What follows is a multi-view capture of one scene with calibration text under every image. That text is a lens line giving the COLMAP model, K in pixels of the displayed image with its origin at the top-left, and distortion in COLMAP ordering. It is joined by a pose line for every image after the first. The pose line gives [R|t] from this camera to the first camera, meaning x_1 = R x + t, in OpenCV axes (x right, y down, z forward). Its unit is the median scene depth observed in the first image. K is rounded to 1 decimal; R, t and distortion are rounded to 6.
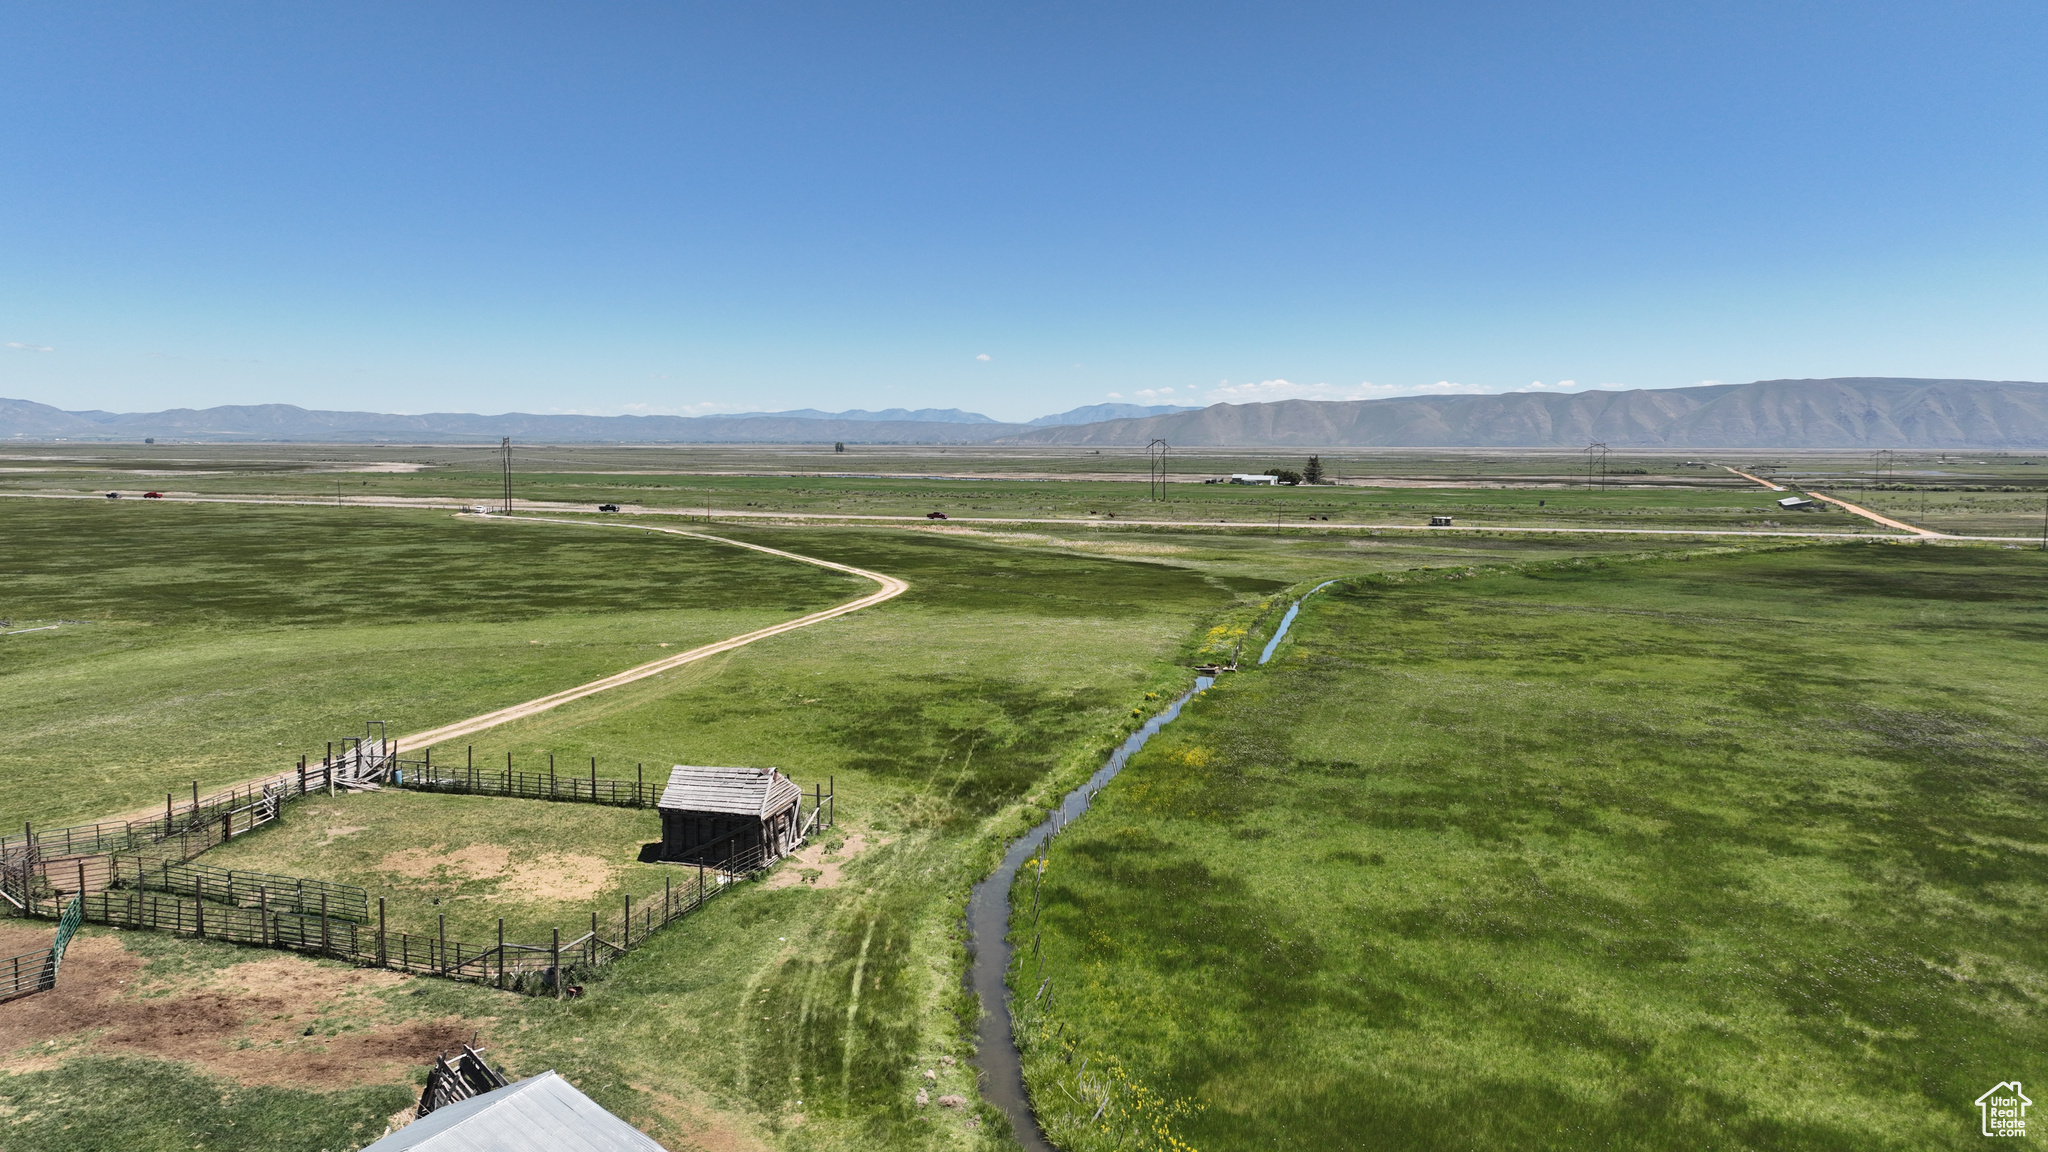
lens RADIAL K [[1451.0, 0, 1018.4], [0, 1451.0, 580.8], [0, 0, 1]] dist [0.003256, 0.001335]
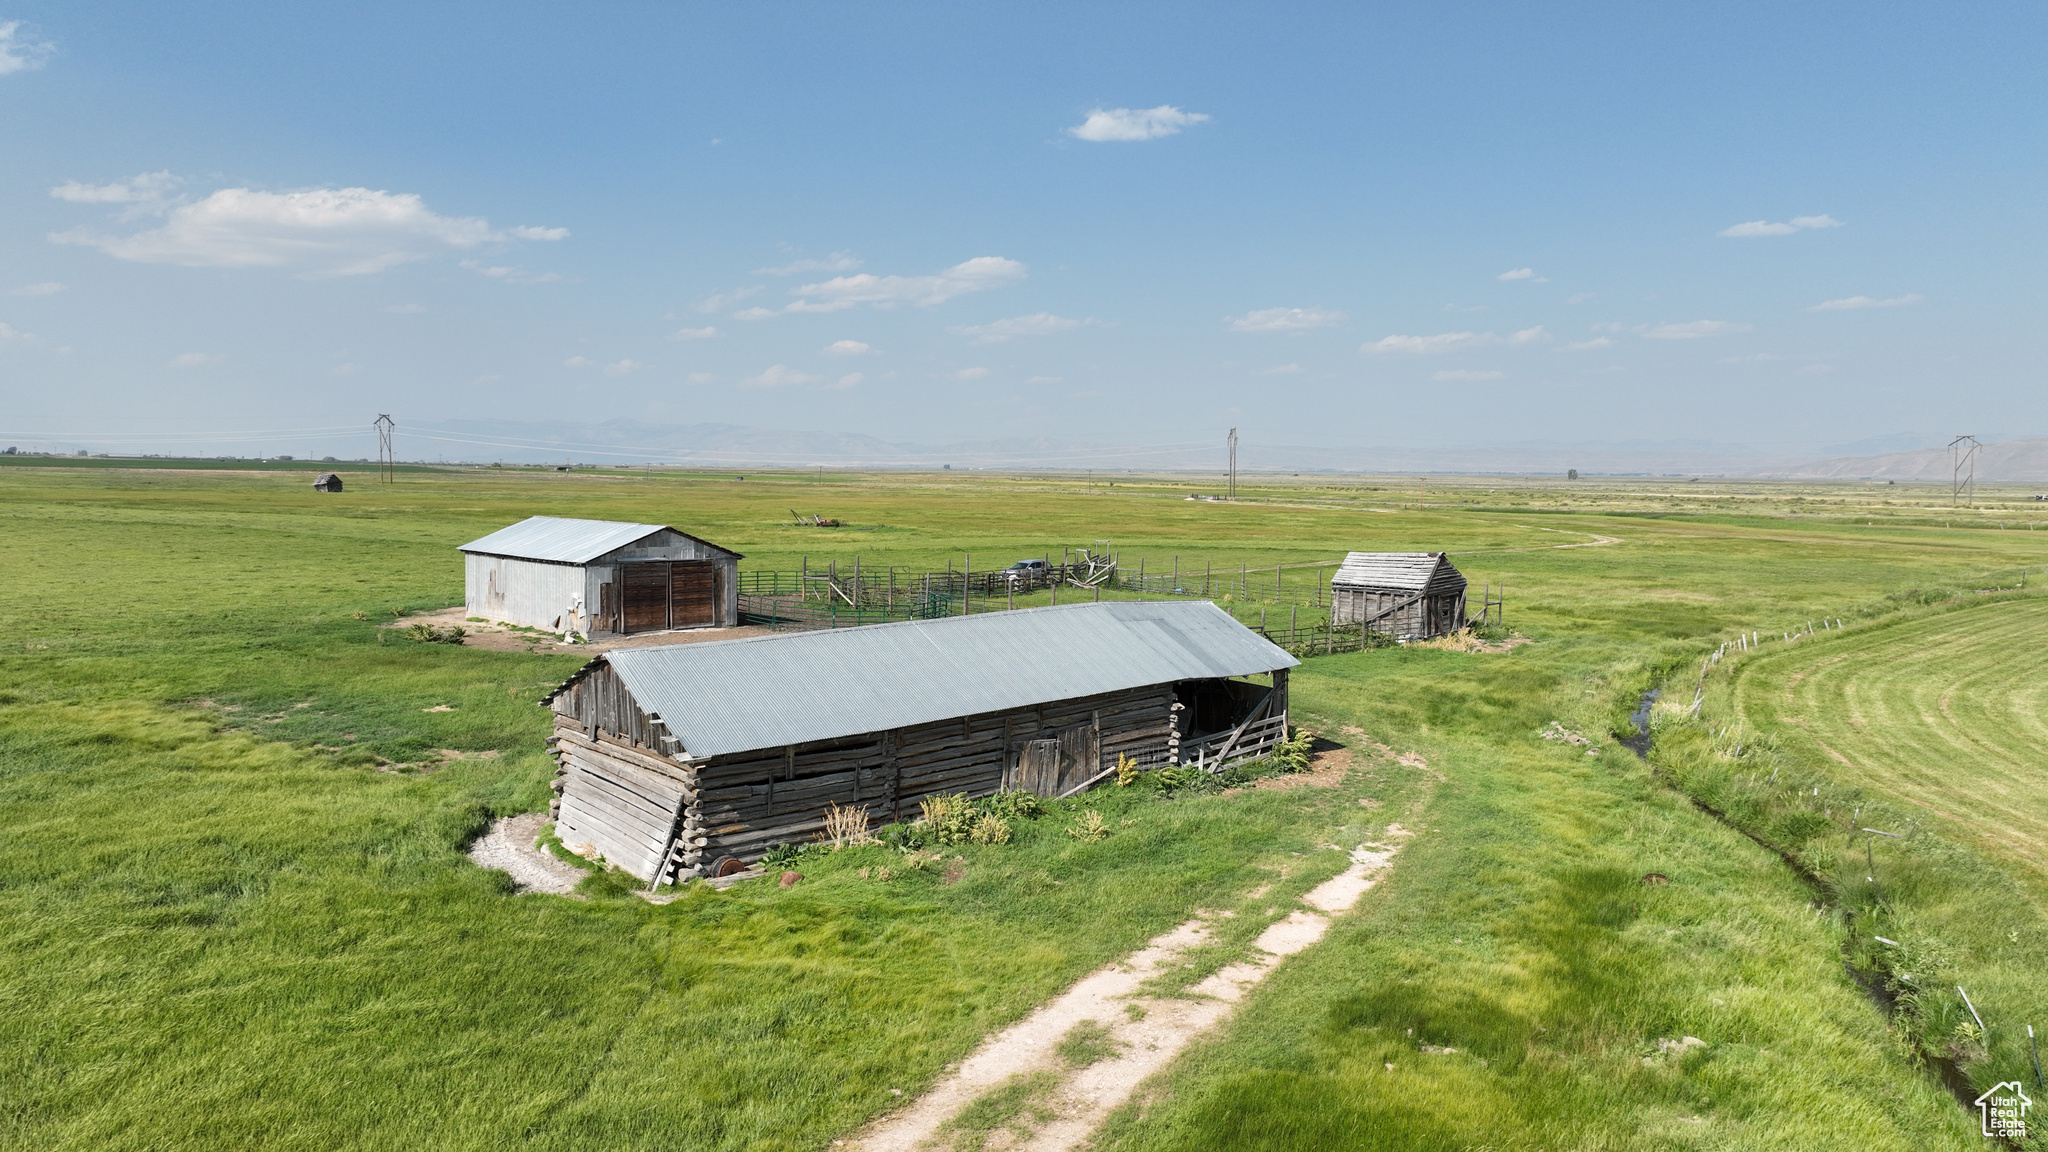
lens RADIAL K [[1451.0, 0, 1018.4], [0, 1451.0, 580.8], [0, 0, 1]] dist [0.003256, 0.001335]
pose [[0.883458, 0.039903, -0.466809, 0.023724], [-0.051654, 0.998588, -0.012399, 0.076914], [0.465655, 0.035066, 0.884271, -0.036569]]
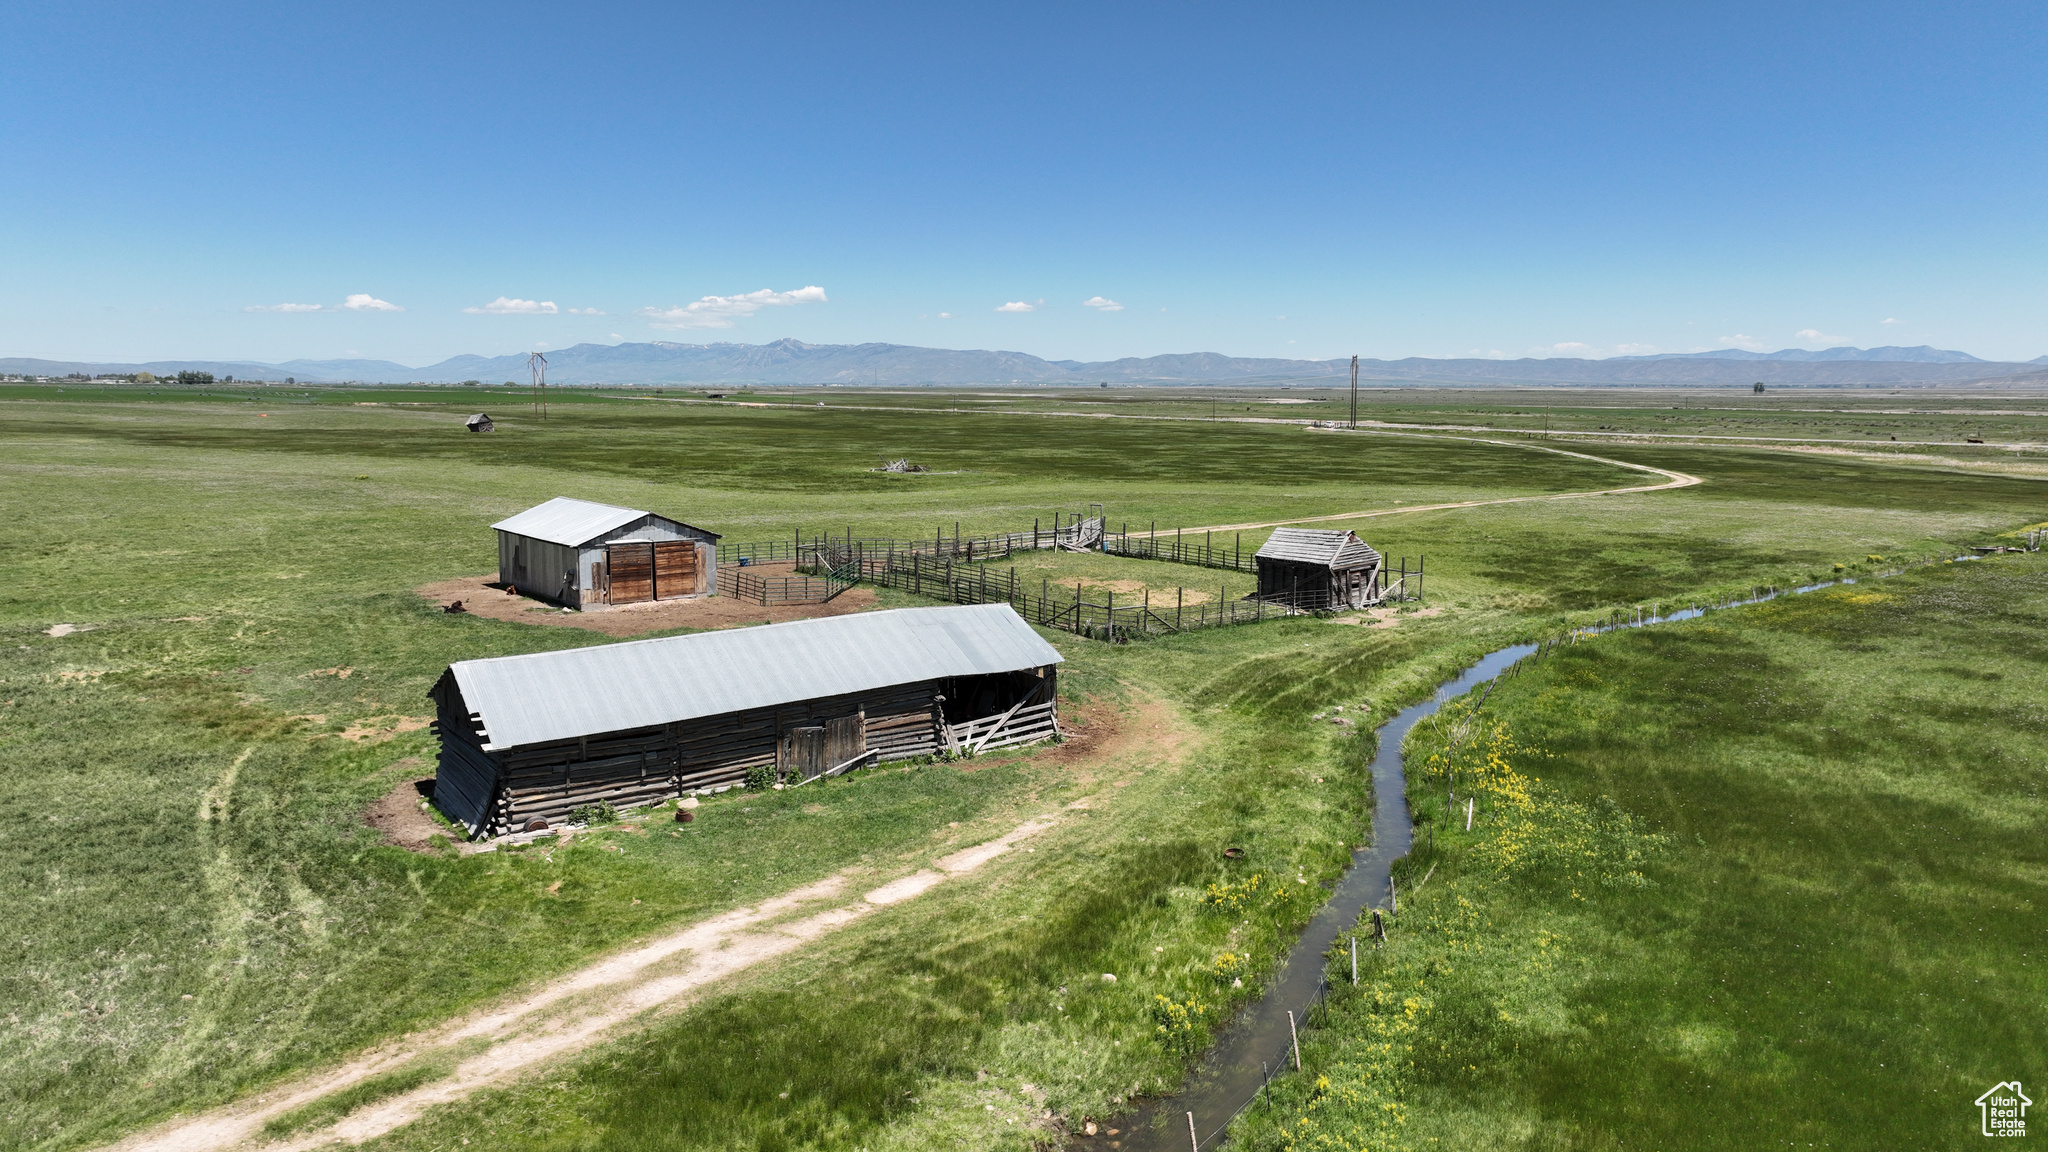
lens RADIAL K [[1451.0, 0, 1018.4], [0, 1451.0, 580.8], [0, 0, 1]] dist [0.003256, 0.001335]
pose [[0.825041, 0.071860, -0.560485, 0.114699], [-0.052113, 0.997330, 0.051157, 0.053079], [0.562665, -0.012997, 0.826583, -0.048692]]
